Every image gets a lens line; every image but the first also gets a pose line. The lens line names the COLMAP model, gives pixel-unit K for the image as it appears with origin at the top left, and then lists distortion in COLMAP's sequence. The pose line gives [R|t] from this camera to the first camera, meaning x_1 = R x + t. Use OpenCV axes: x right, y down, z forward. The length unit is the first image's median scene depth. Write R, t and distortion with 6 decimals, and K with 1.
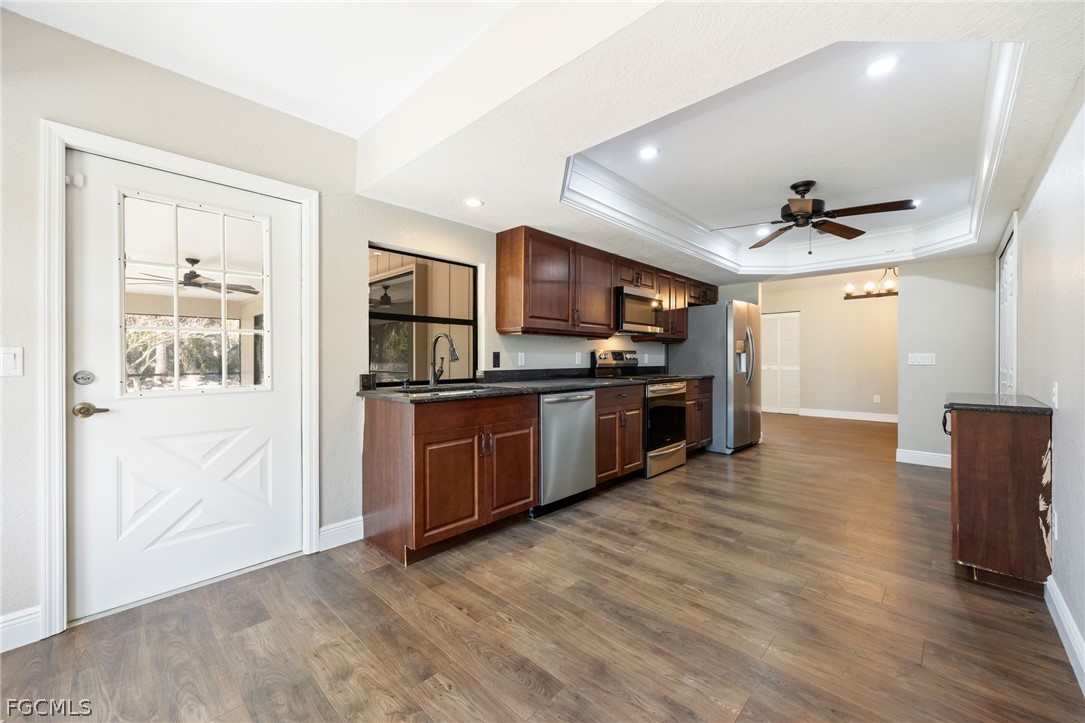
lens RADIAL K [[437.4, 0, 549.1], [0, 437.4, 361.0], [0, 0, 1]] dist [0.001697, 0.000549]
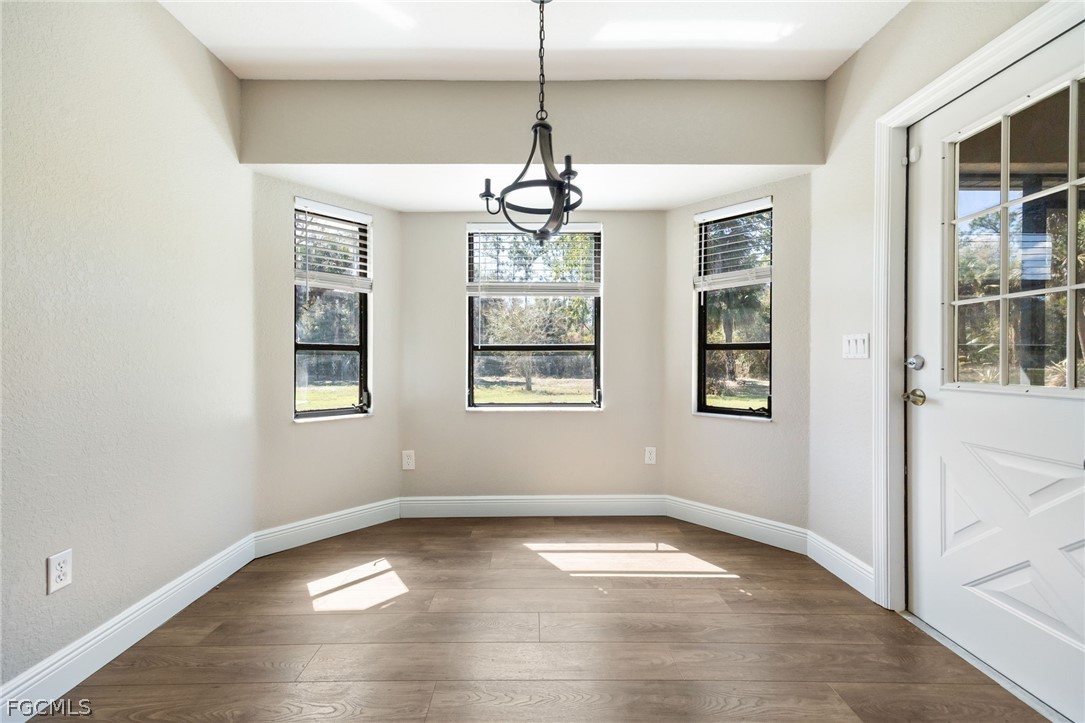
lens RADIAL K [[437.4, 0, 536.3], [0, 437.4, 360.8], [0, 0, 1]] dist [0.001697, 0.000549]
pose [[-0.737032, 0.007135, -0.675820, 0.133818], [-0.002657, 0.999906, 0.013454, 0.018213], [0.675853, 0.011712, -0.736944, 0.861013]]
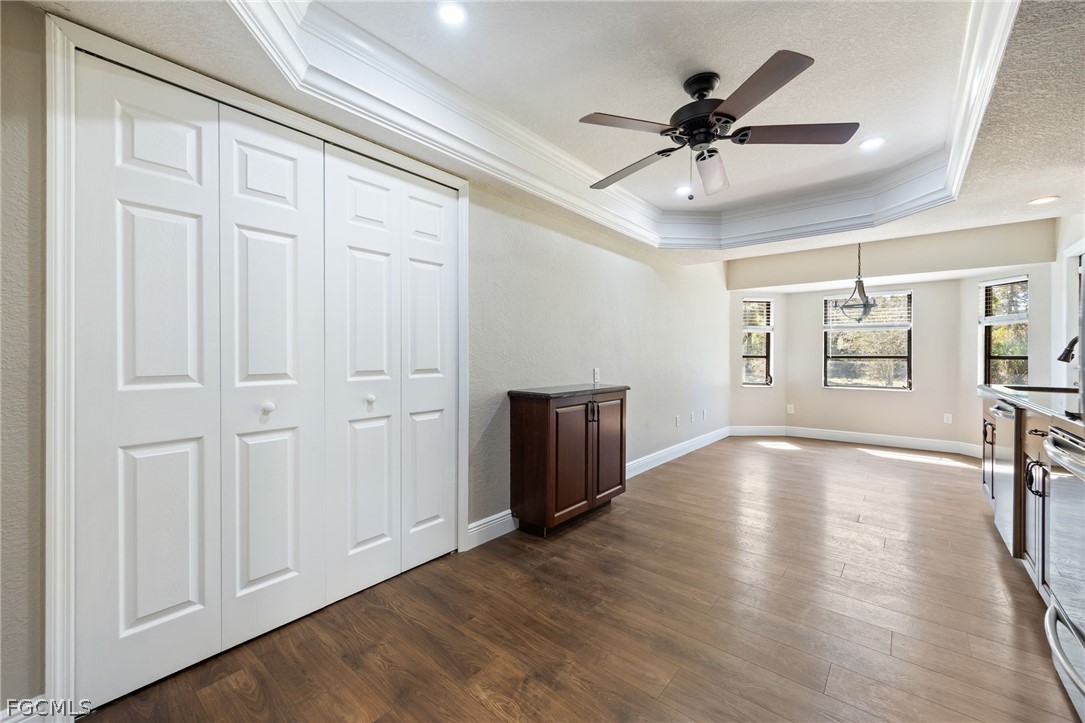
lens RADIAL K [[437.4, 0, 525.6], [0, 437.4, 355.3], [0, 0, 1]] dist [0.001697, 0.000549]
pose [[-0.999907, -0.002381, -0.013418, 1.118268], [-0.002441, 0.999987, 0.004463, -0.016107], [0.013407, 0.004496, -0.999900, 2.215142]]
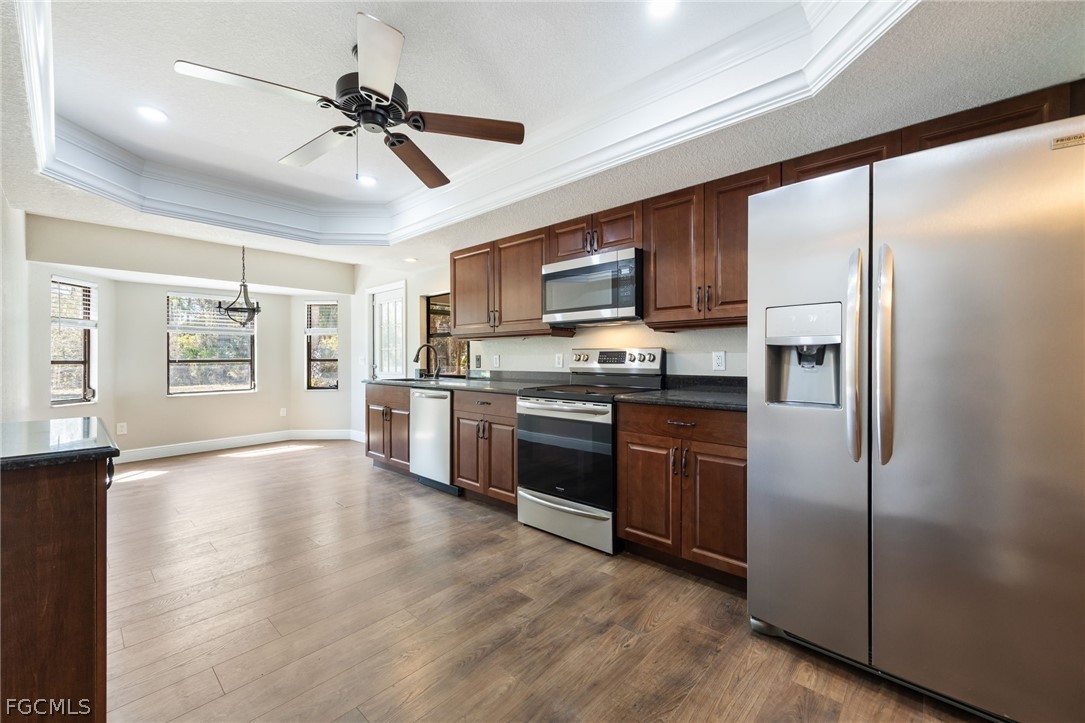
lens RADIAL K [[437.4, 0, 545.6], [0, 437.4, 358.8], [0, 0, 1]] dist [0.001697, 0.000549]
pose [[0.001700, 0.002627, -0.999995, 1.538130], [-0.000161, 0.999997, 0.002627, -0.018462], [0.999999, 0.000157, 0.001700, 1.653255]]
